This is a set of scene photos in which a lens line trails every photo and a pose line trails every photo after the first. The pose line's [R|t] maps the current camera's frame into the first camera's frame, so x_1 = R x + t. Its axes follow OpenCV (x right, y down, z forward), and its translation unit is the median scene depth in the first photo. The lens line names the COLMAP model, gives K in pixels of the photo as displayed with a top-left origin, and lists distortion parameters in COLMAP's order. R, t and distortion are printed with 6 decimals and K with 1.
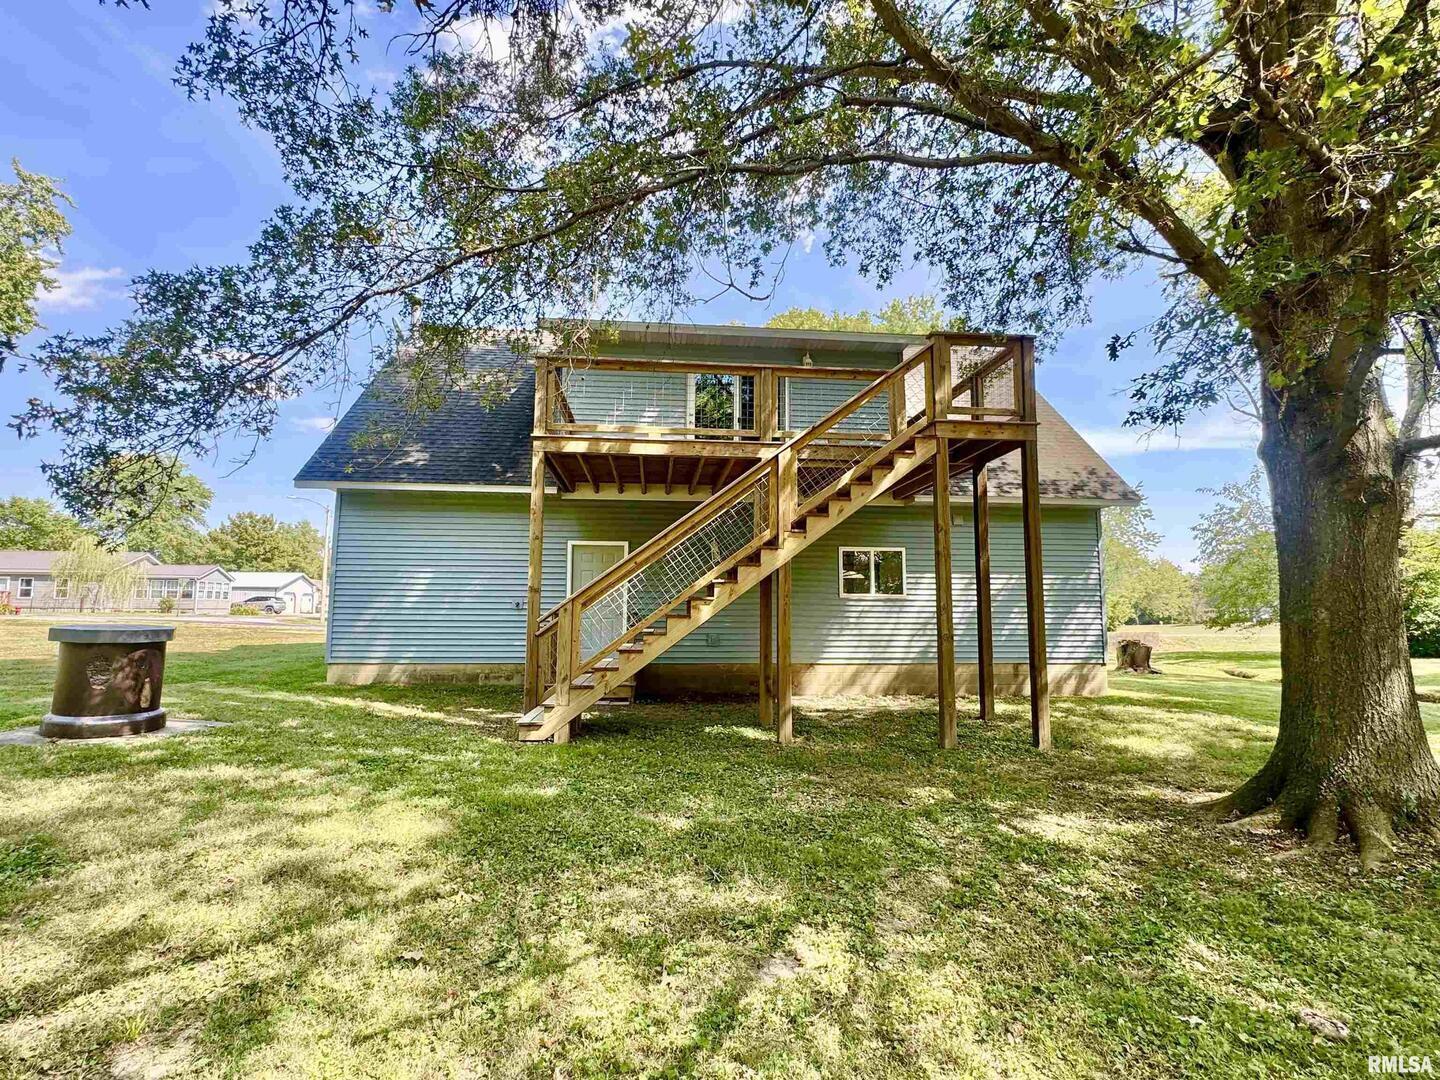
lens RADIAL K [[674.1, 0, 726.1], [0, 674.1, 535.6], [0, 0, 1]] dist [0.001656, 0.000570]
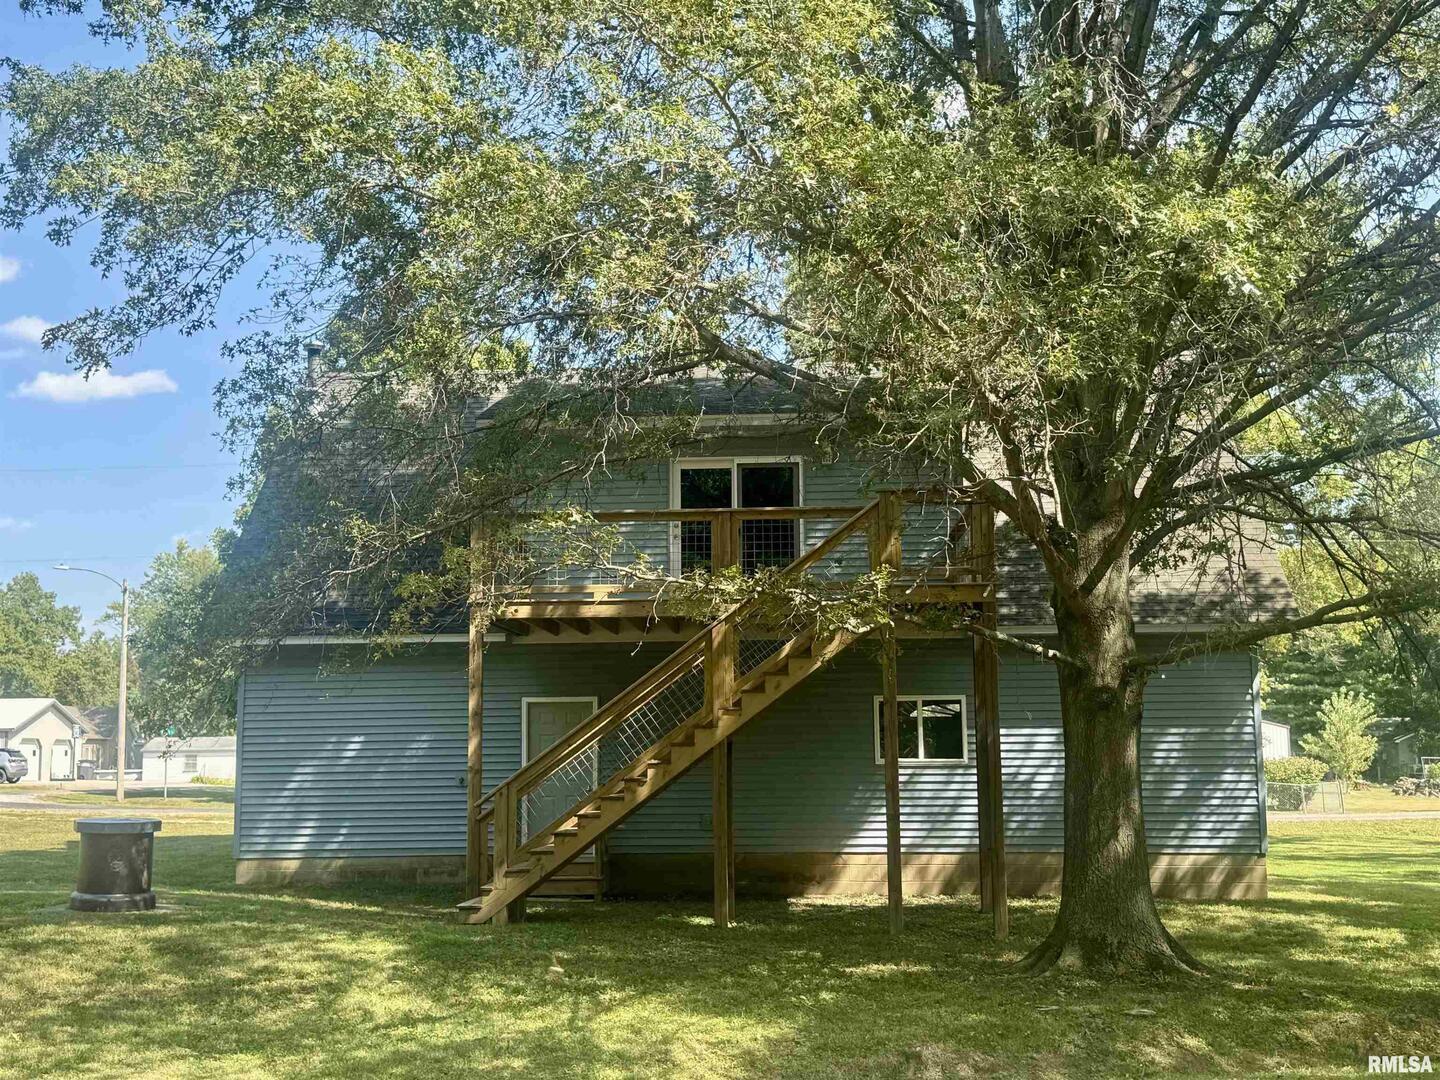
lens RADIAL K [[1686.6, 0, 713.9], [0, 1686.6, 537.3], [0, 0, 1]] dist [0.099048, 0.000000]
pose [[0.985948, -0.036787, -0.162951, 0.321511], [0.034331, 0.999251, -0.017863, -0.139418], [0.163487, 0.012018, 0.986472, -0.929666]]
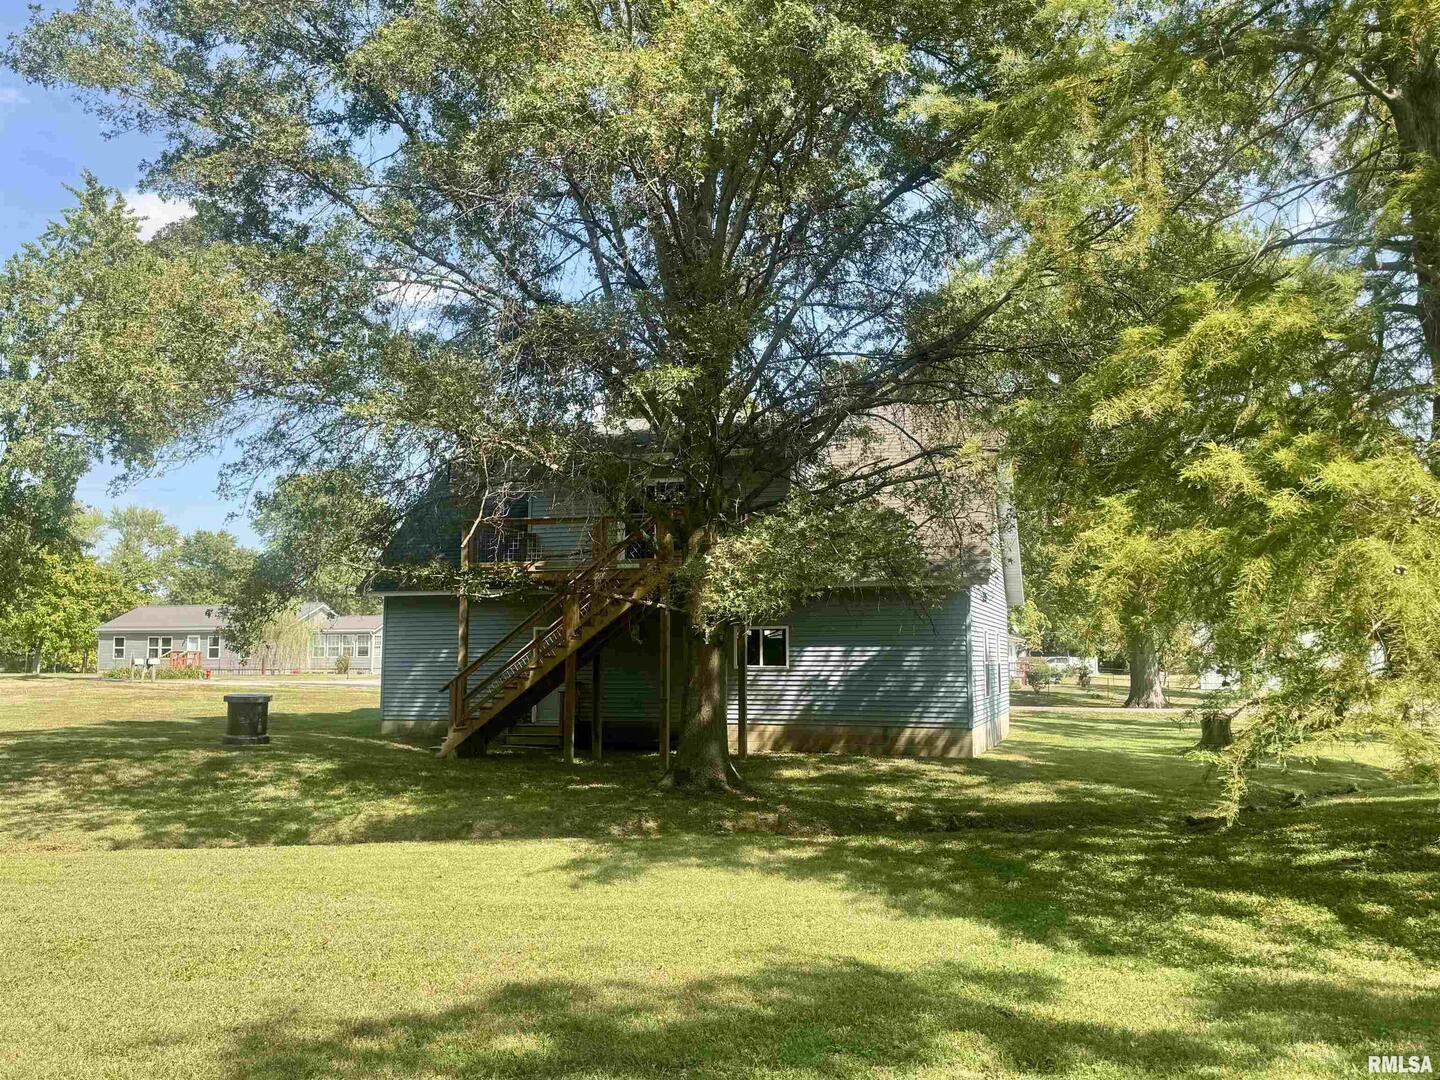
lens RADIAL K [[1186.6, 0, 725.3], [0, 1186.6, 542.5], [0, 0, 1]] dist [0.111245, 0.000728]
pose [[0.919667, -0.045479, -0.390057, 1.041955], [0.050460, 0.998723, 0.002525, -0.146070], [0.389444, -0.022004, 0.920787, -1.001712]]
